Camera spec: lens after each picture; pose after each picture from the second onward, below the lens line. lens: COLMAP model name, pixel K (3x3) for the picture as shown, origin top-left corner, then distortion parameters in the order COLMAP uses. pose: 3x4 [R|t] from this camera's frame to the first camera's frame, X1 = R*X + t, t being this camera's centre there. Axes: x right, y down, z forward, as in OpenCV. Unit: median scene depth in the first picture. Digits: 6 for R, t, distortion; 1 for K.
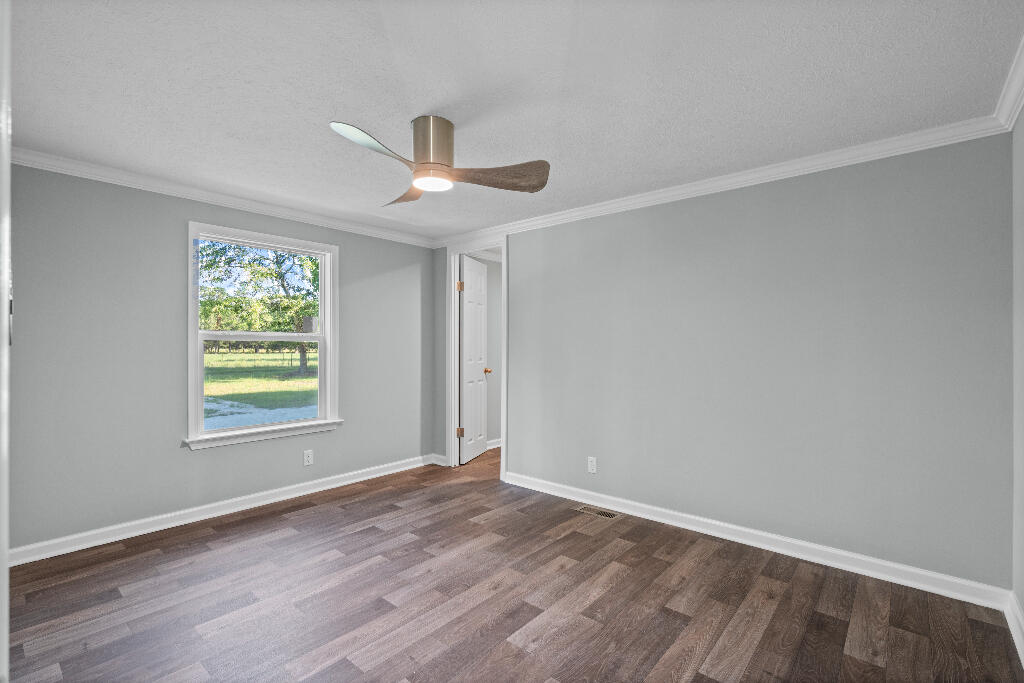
lens RADIAL K [[455.9, 0, 498.1], [0, 455.9, 352.1], [0, 0, 1]] dist [0.016037, 0.000151]
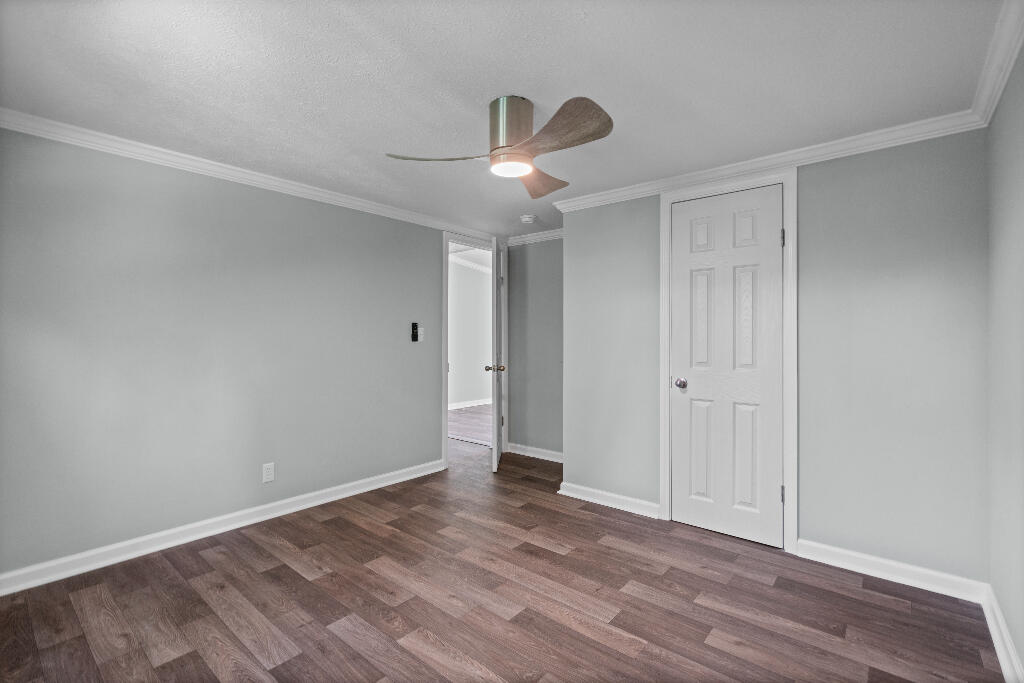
lens RADIAL K [[468.1, 0, 512.0], [0, 468.1, 341.5], [0, 0, 1]] dist [0.015856, 0.000078]
pose [[-0.020428, -0.006673, 0.999769, -0.890115], [0.008003, 0.999945, 0.006838, -0.009594], [-0.999759, 0.008141, -0.020374, 0.770781]]
